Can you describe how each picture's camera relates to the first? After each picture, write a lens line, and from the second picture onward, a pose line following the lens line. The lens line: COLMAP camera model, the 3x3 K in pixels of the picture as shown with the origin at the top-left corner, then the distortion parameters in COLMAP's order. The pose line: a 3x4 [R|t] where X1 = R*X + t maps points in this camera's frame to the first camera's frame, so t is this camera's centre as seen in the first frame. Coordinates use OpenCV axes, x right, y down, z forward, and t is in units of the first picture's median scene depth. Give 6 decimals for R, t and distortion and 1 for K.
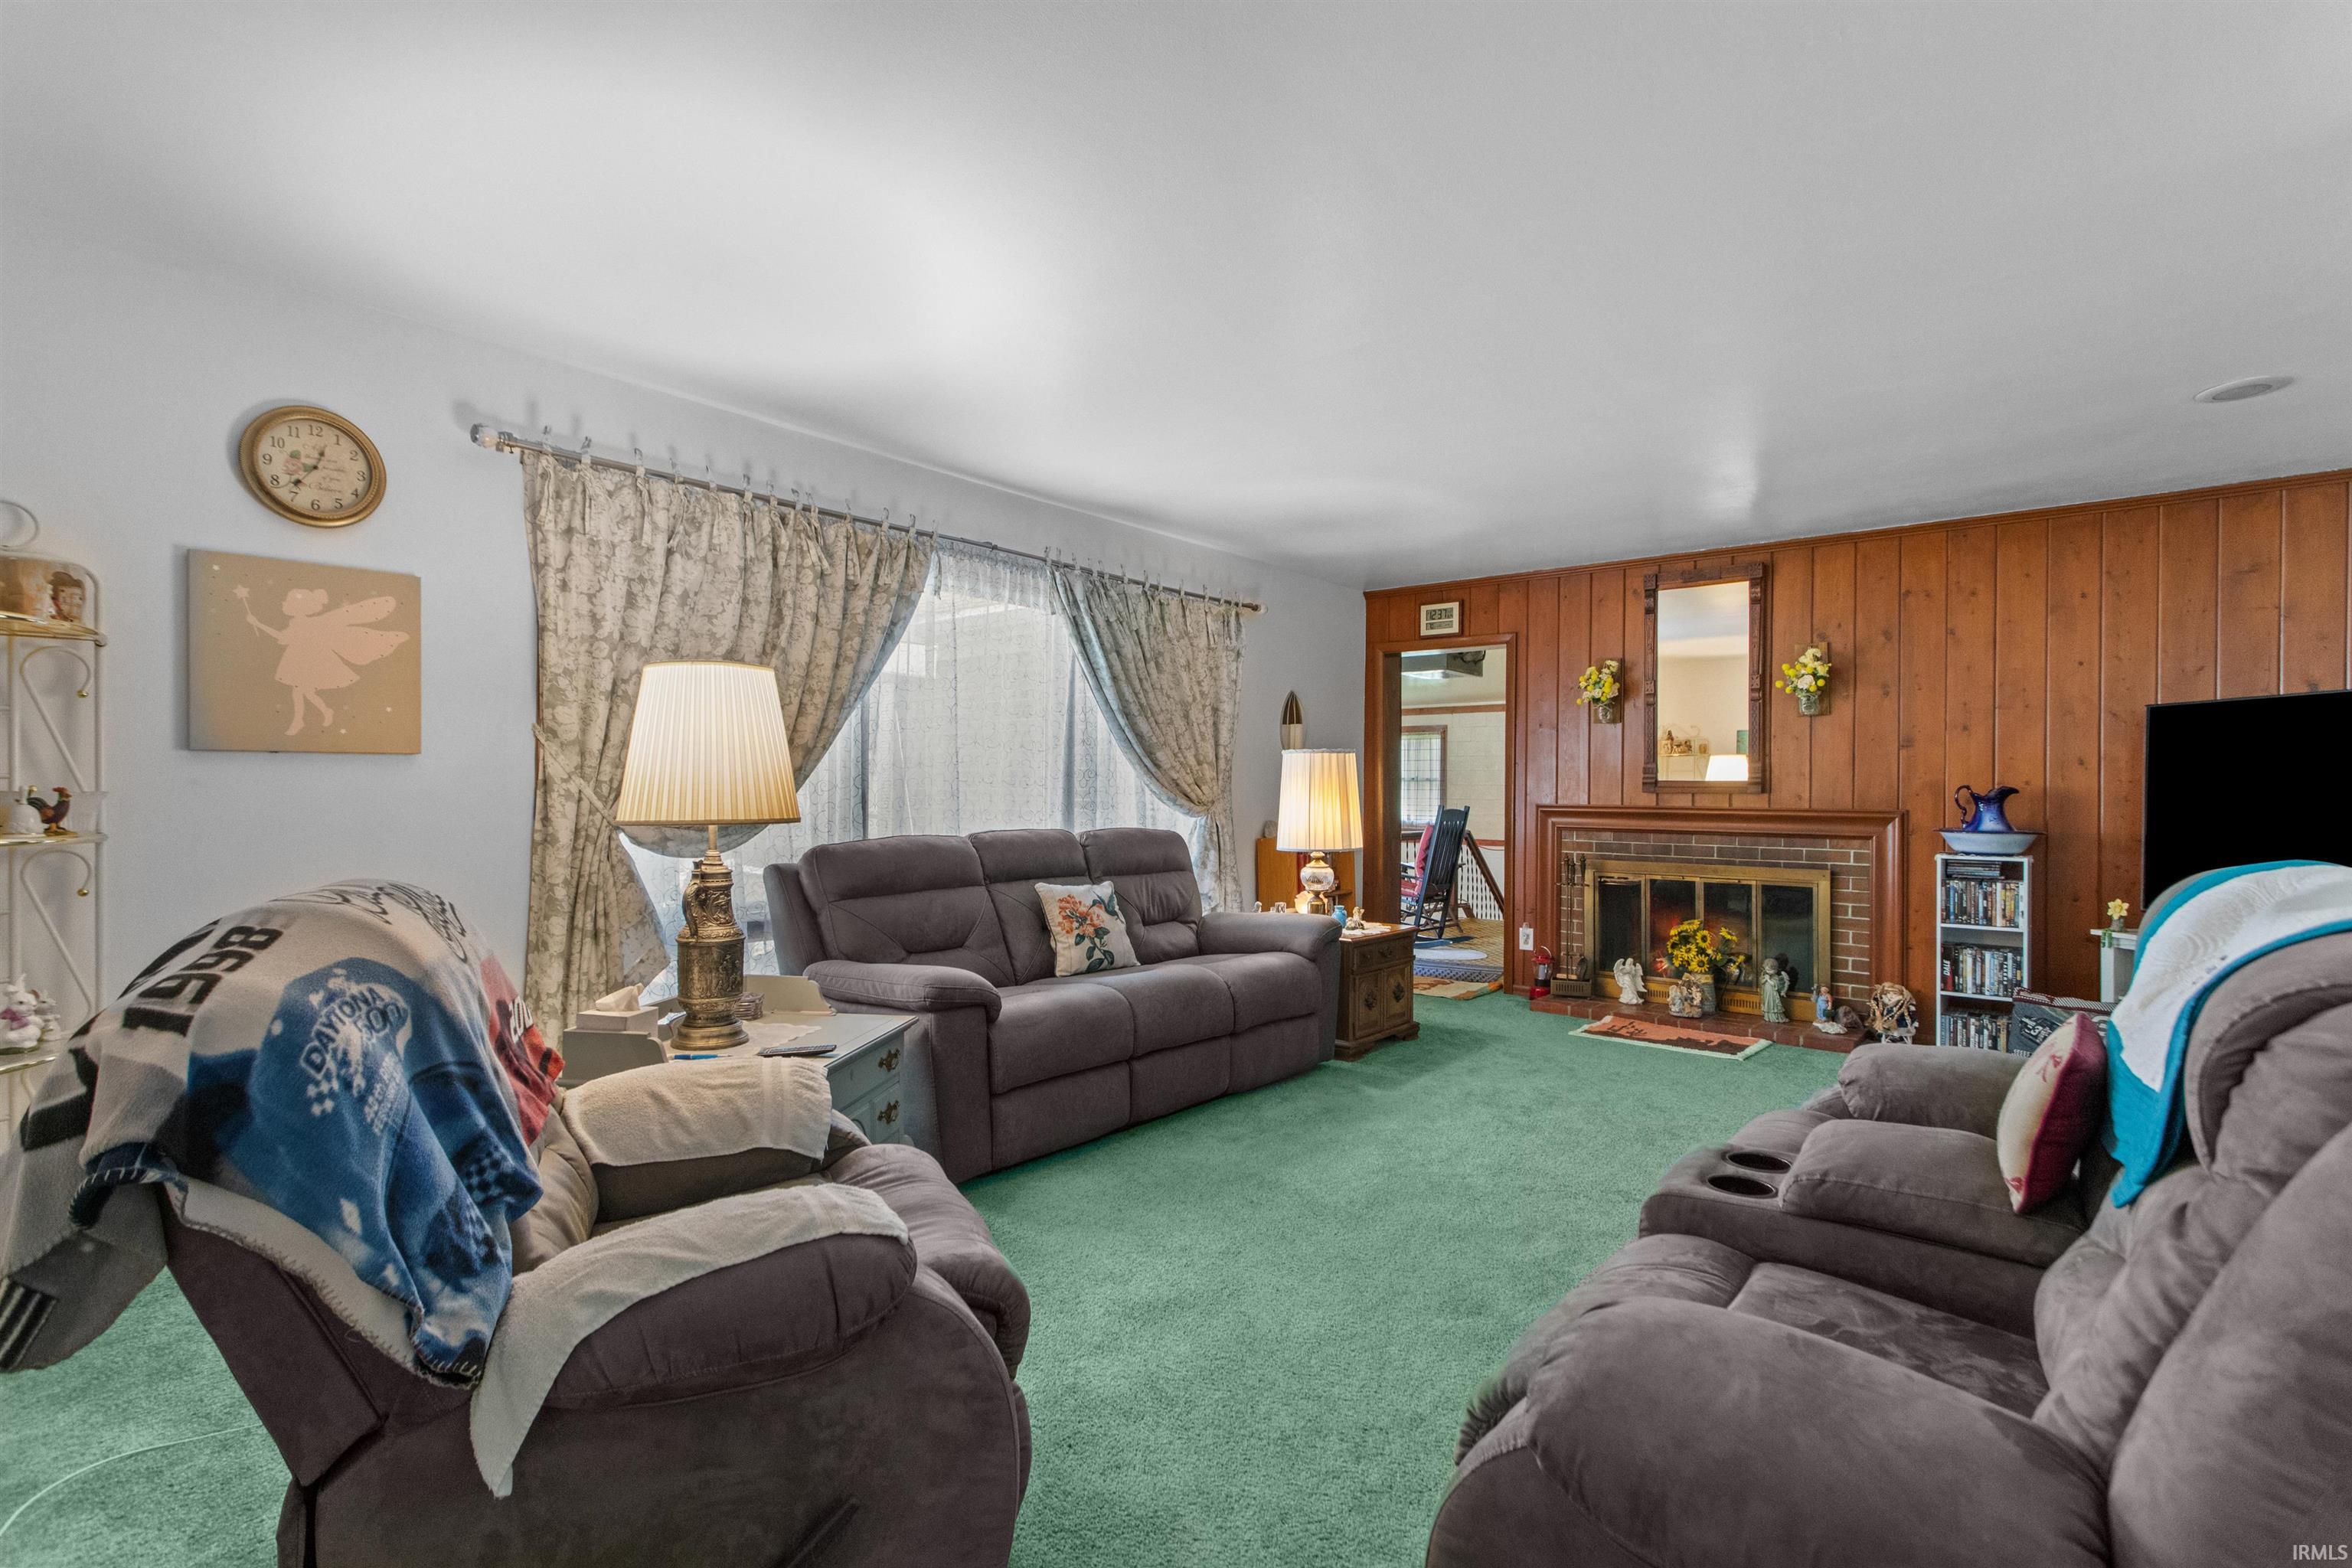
lens RADIAL K [[1112.6, 0, 1176.0], [0, 1112.6, 784.0], [0, 0, 1]] dist [0.000974, 0.000432]
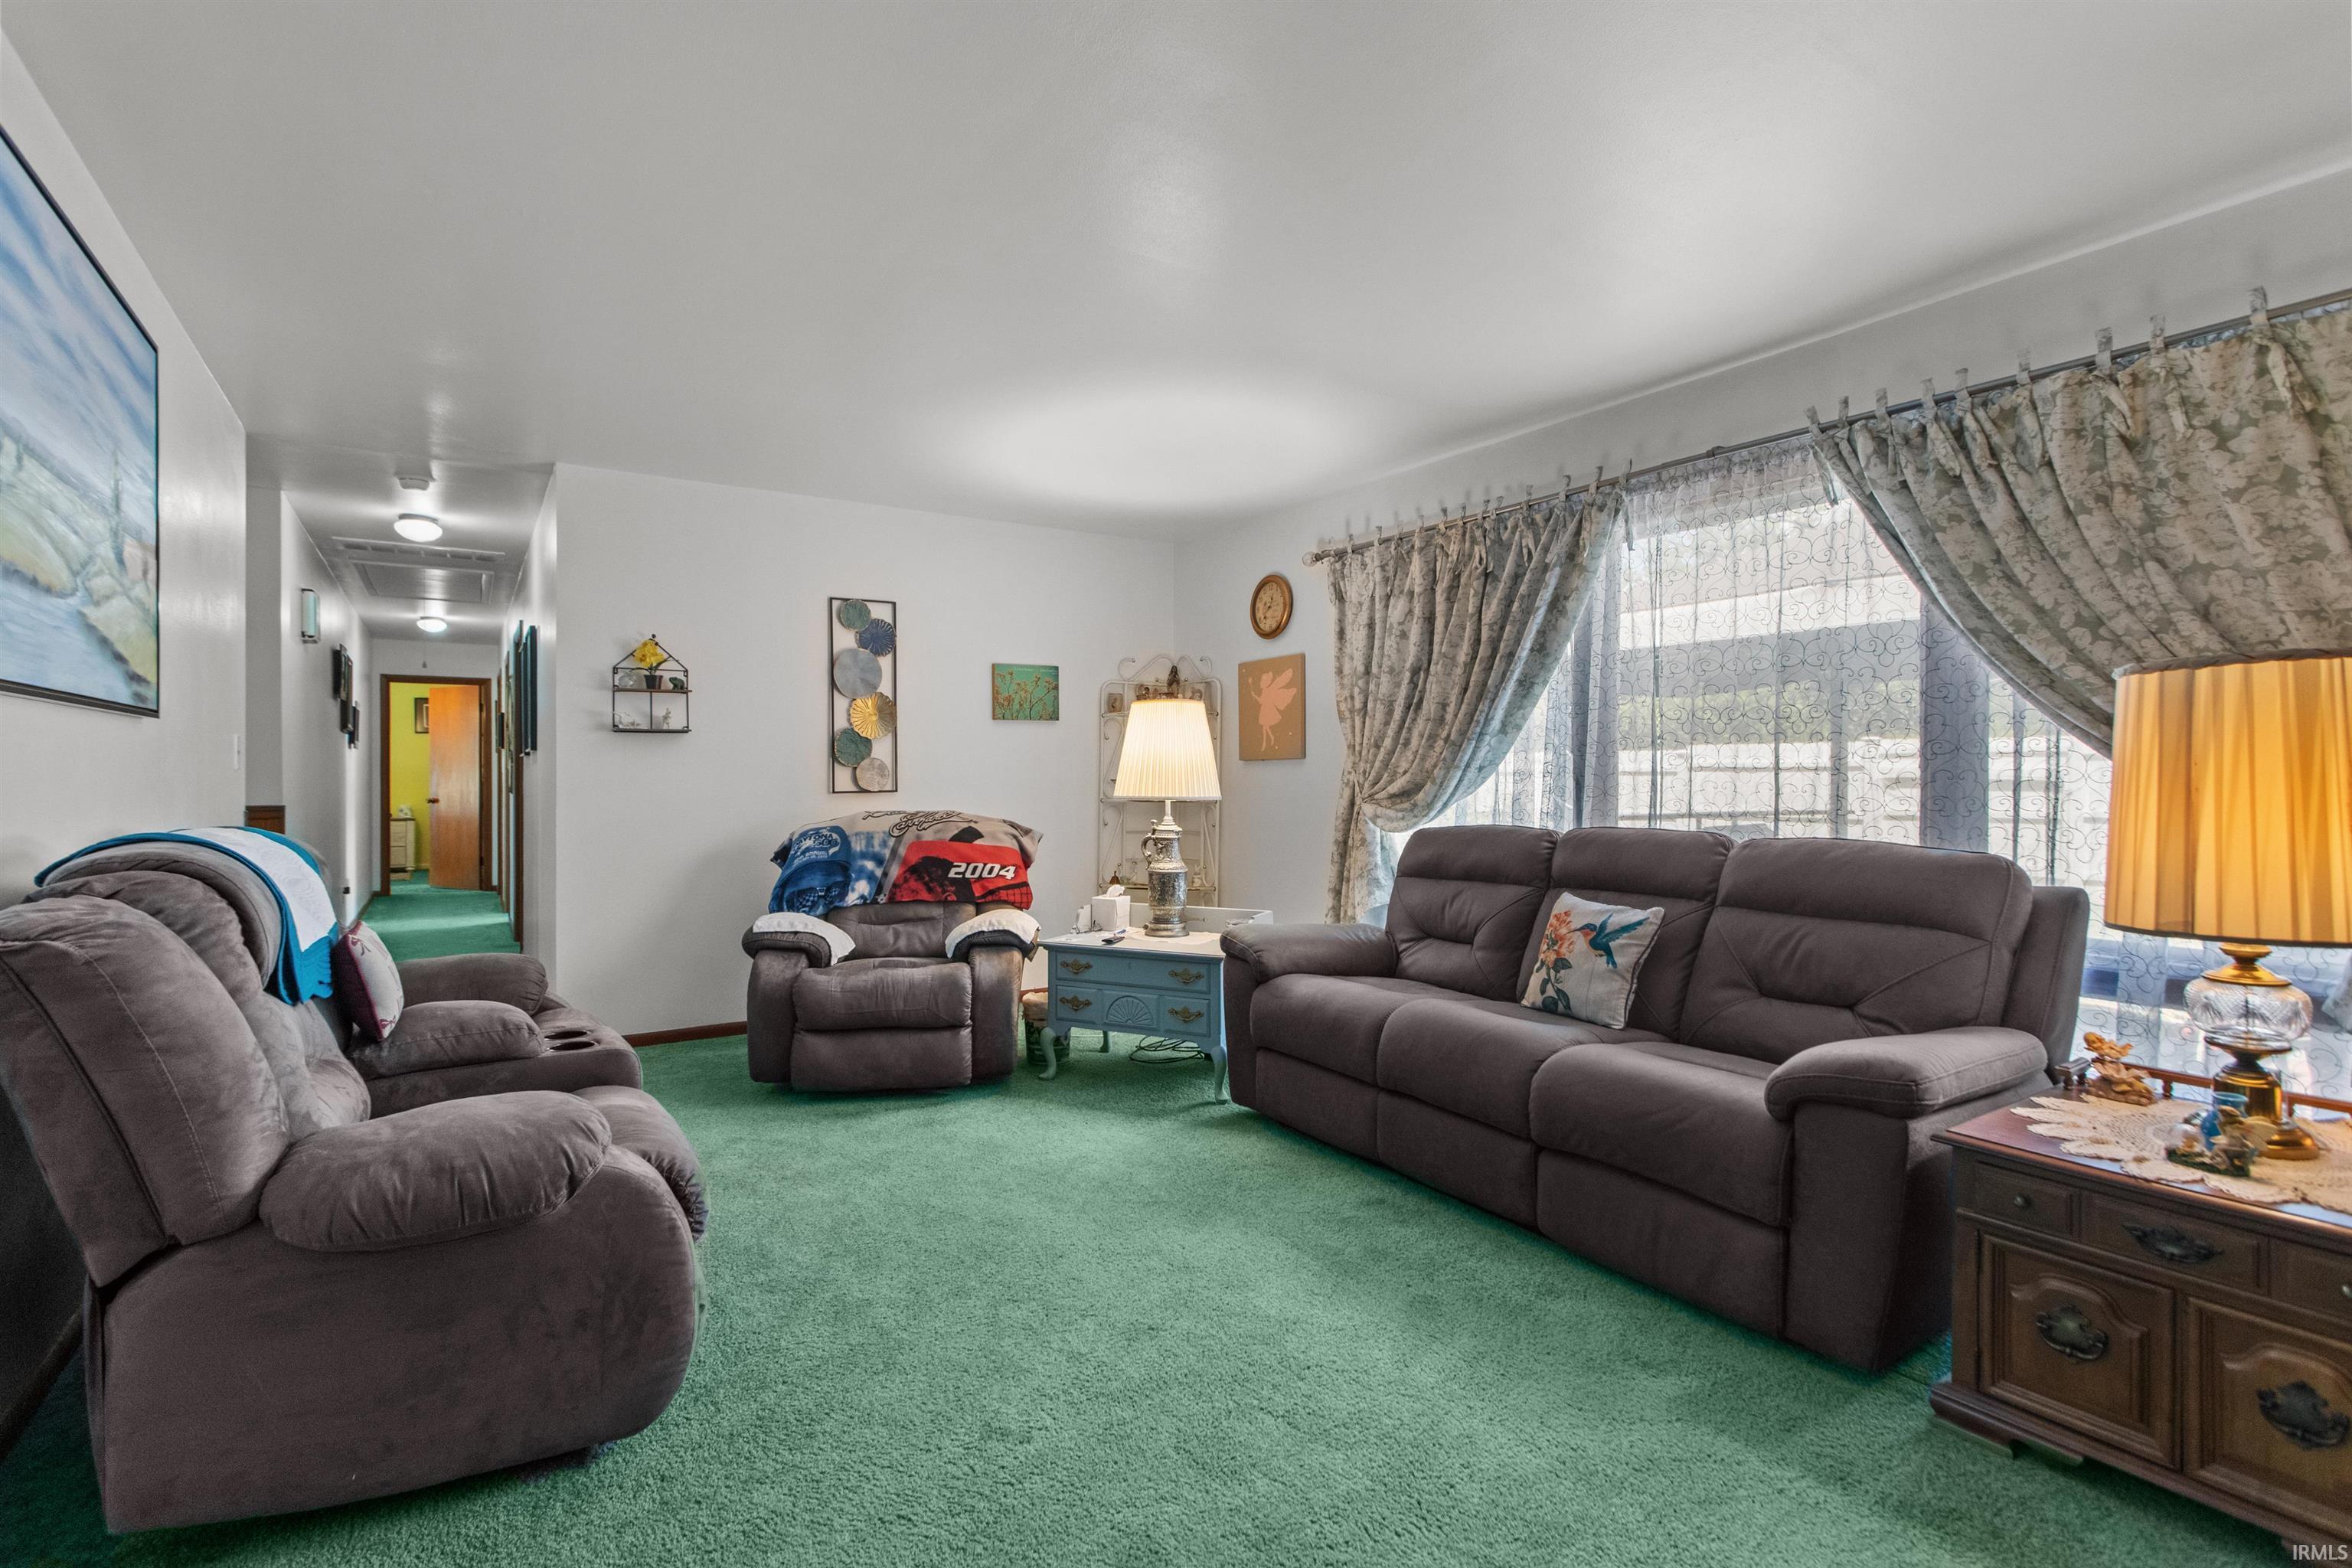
lens RADIAL K [[1112.6, 0, 1176.0], [0, 1112.6, 784.0], [0, 0, 1]] dist [0.000974, 0.000432]
pose [[-0.299325, -0.004050, -0.954143, 0.574725], [0.000555, 0.999990, -0.004419, 0.011191], [0.954151, -0.001852, -0.299319, 0.768302]]
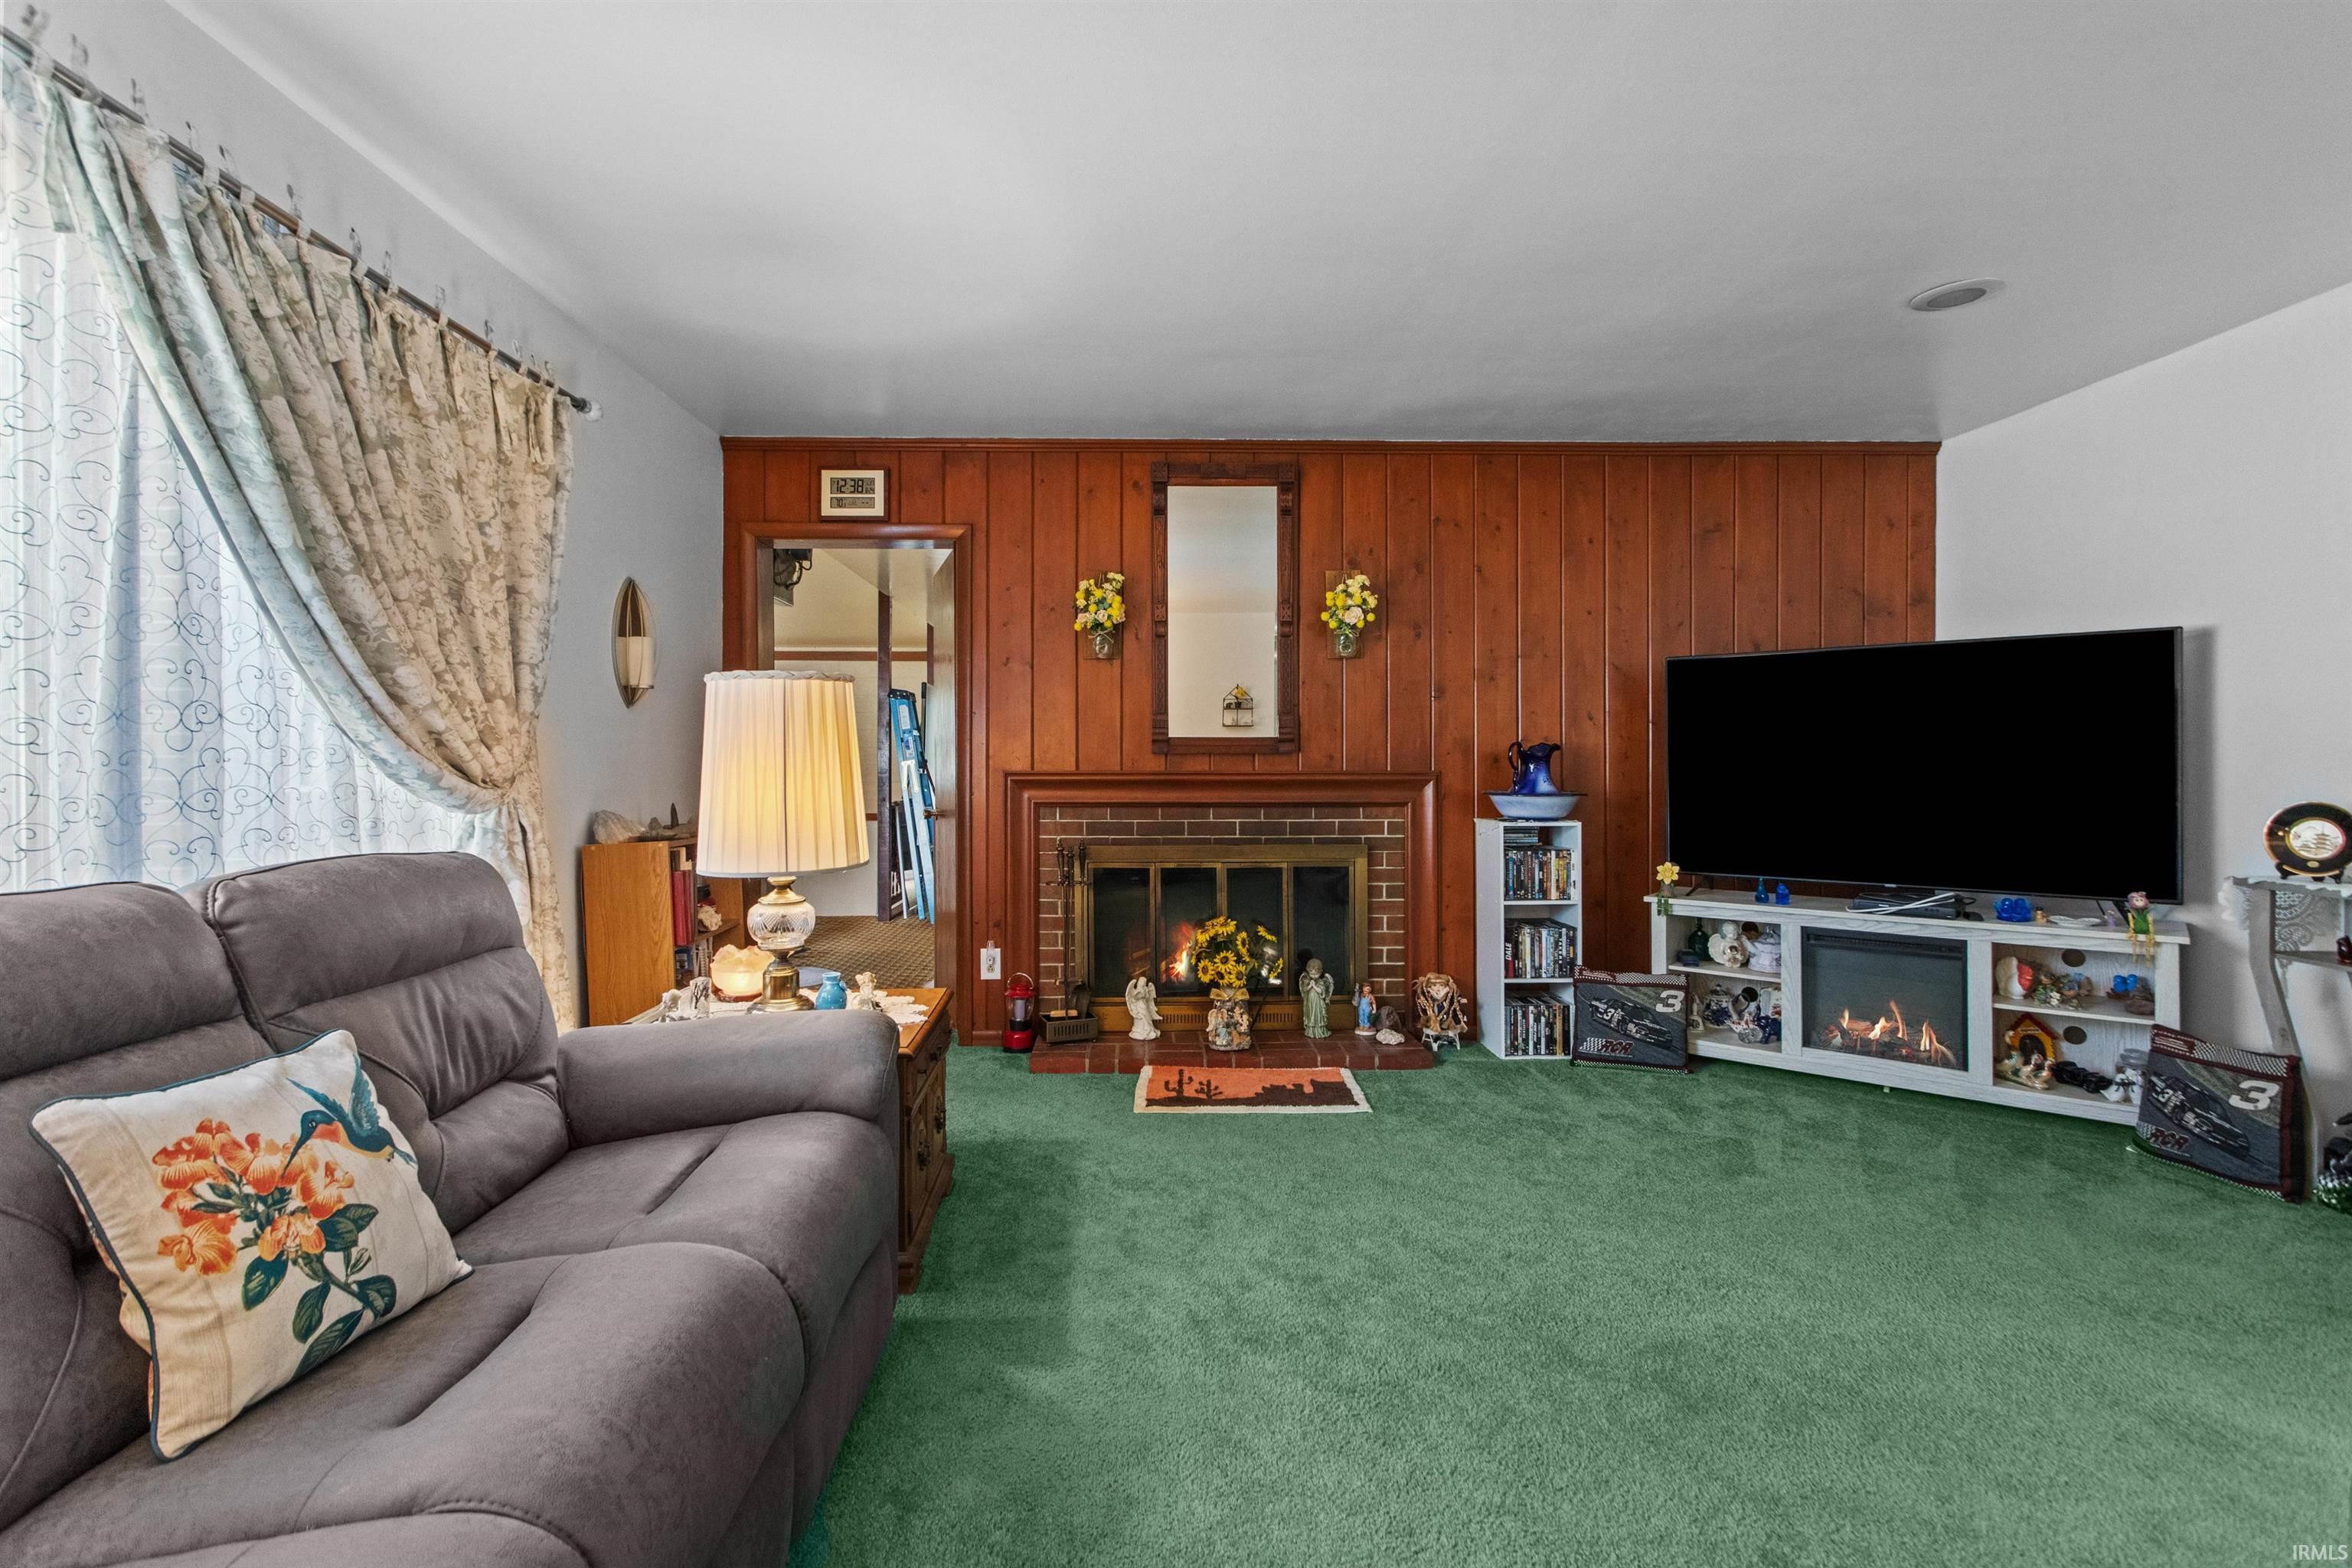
lens RADIAL K [[1120.0, 0, 1168.8], [0, 1120.0, 759.8], [0, 0, 1]] dist [-0.000091, 0.001144]
pose [[0.755757, -0.011690, 0.654748, -0.075835], [0.004615, 0.999911, 0.012526, 0.002945], [-0.654836, -0.006444, 0.755743, 0.490046]]
